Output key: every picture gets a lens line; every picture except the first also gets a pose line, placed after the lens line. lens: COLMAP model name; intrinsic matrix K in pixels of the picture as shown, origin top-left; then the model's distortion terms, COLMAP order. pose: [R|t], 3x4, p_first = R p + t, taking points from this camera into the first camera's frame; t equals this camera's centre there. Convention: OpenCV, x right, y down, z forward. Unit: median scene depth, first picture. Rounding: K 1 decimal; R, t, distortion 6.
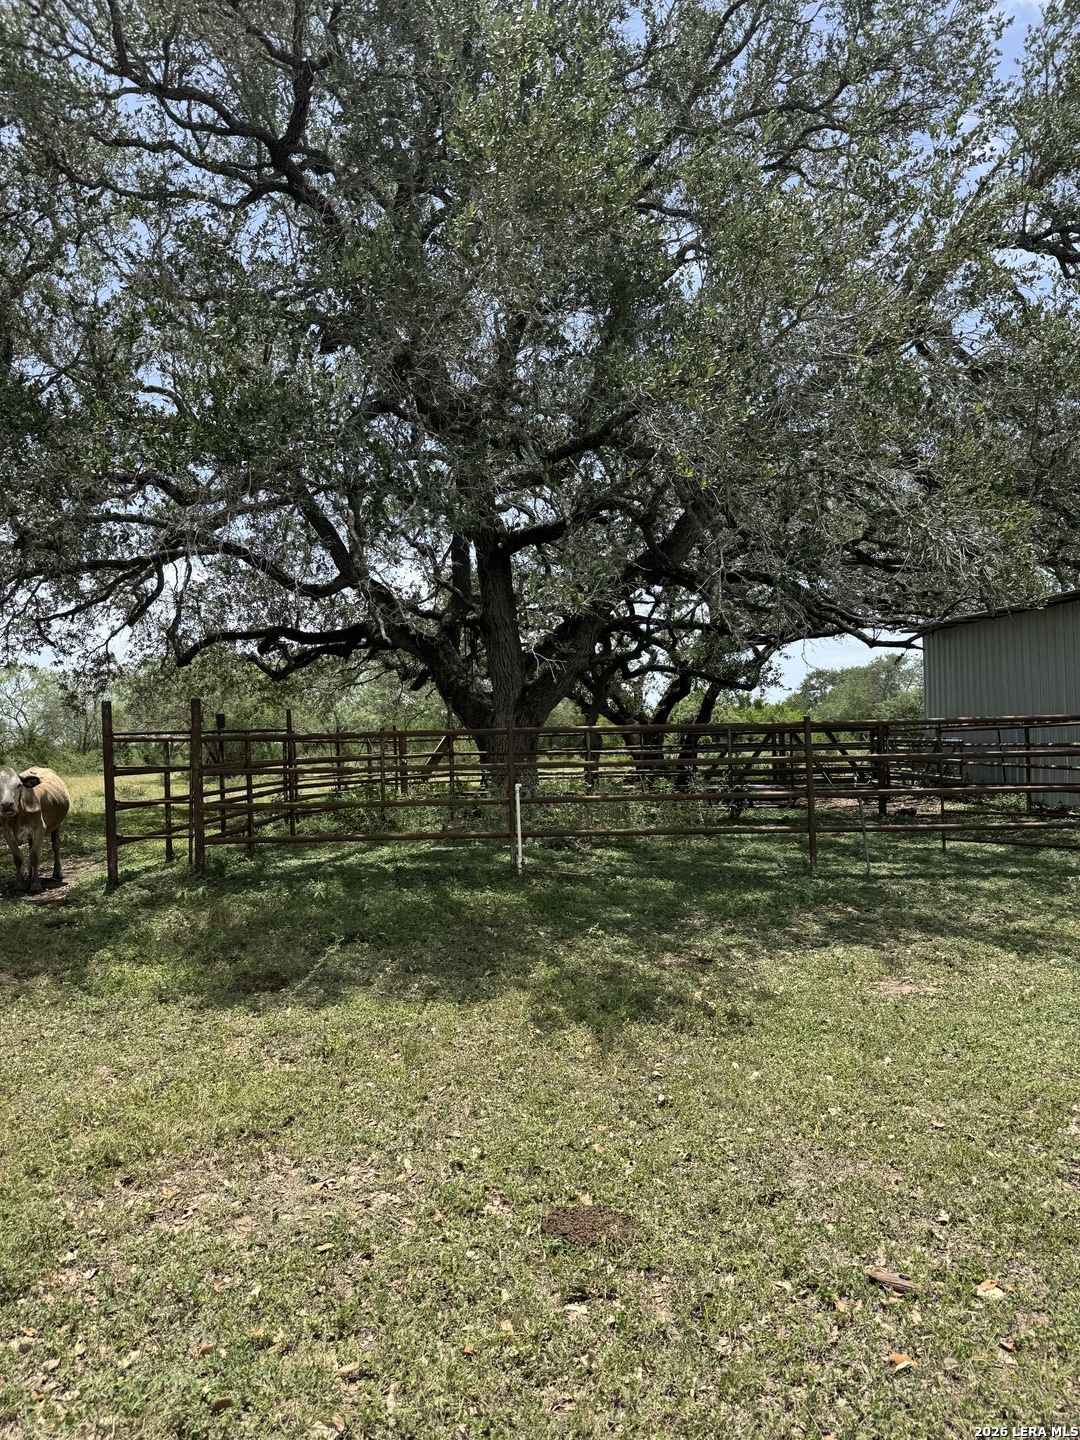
lens RADIAL K [[986.6, 0, 540.0], [0, 986.6, 720.0], [0, 0, 1]] dist [0.026692, -0.033383]
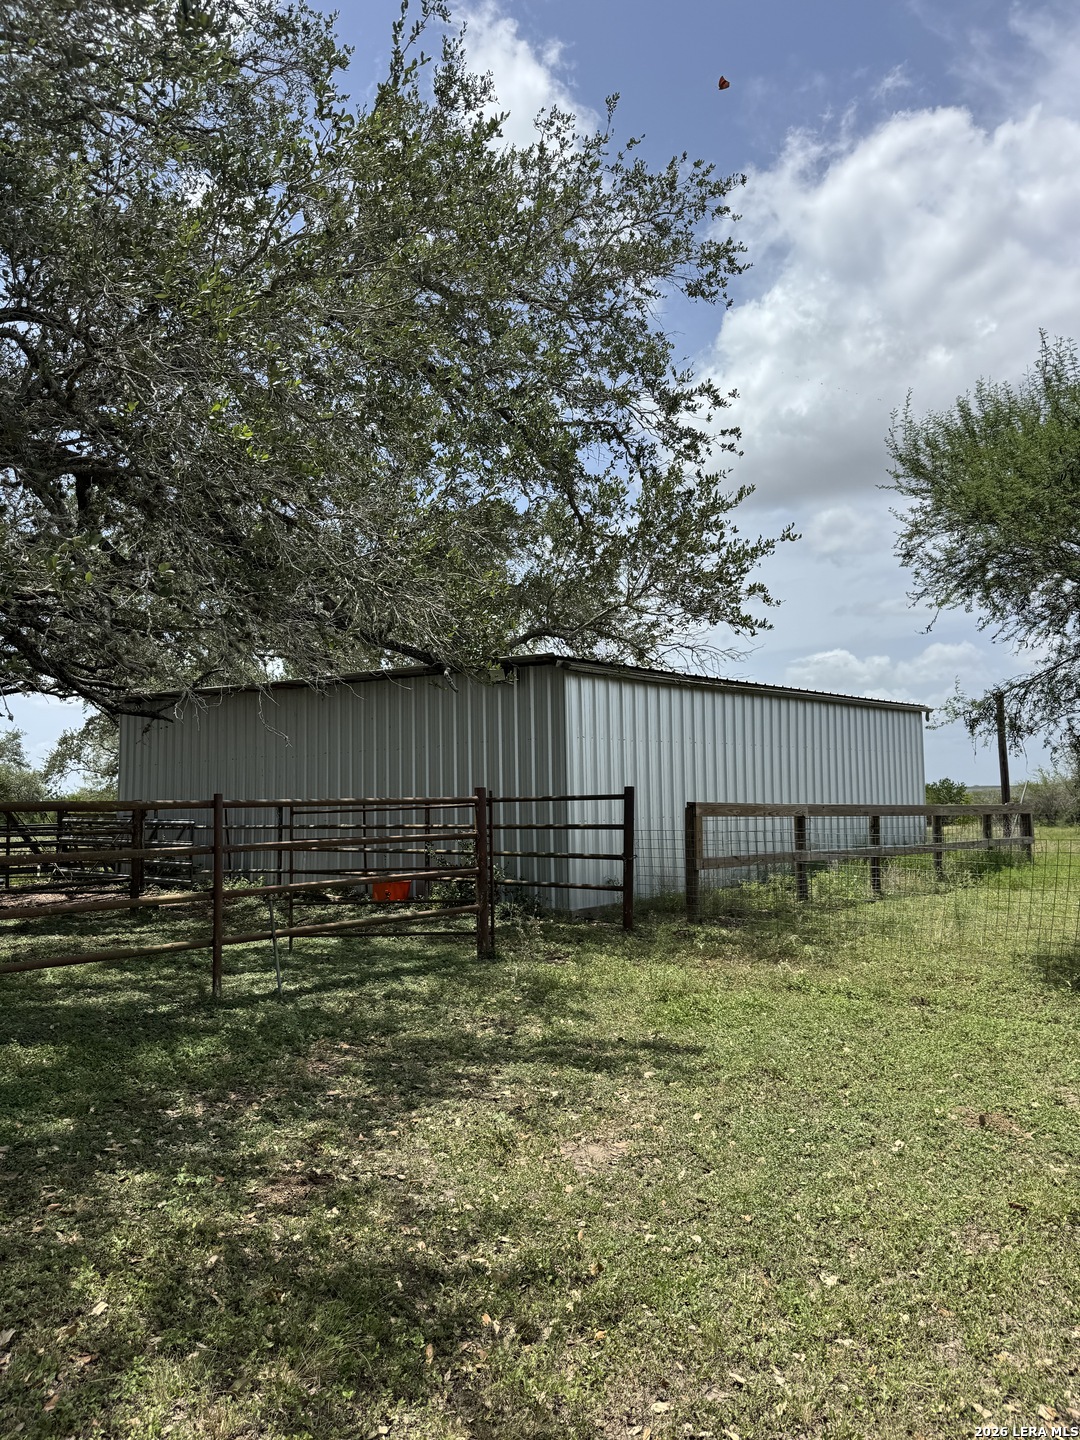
lens RADIAL K [[986.6, 0, 540.0], [0, 986.6, 720.0], [0, 0, 1]] dist [0.026692, -0.033383]
pose [[0.633083, 0.088460, 0.769013, -0.264996], [-0.025320, 0.995284, -0.093643, 0.008760], [-0.773669, 0.039813, 0.632337, 0.499425]]
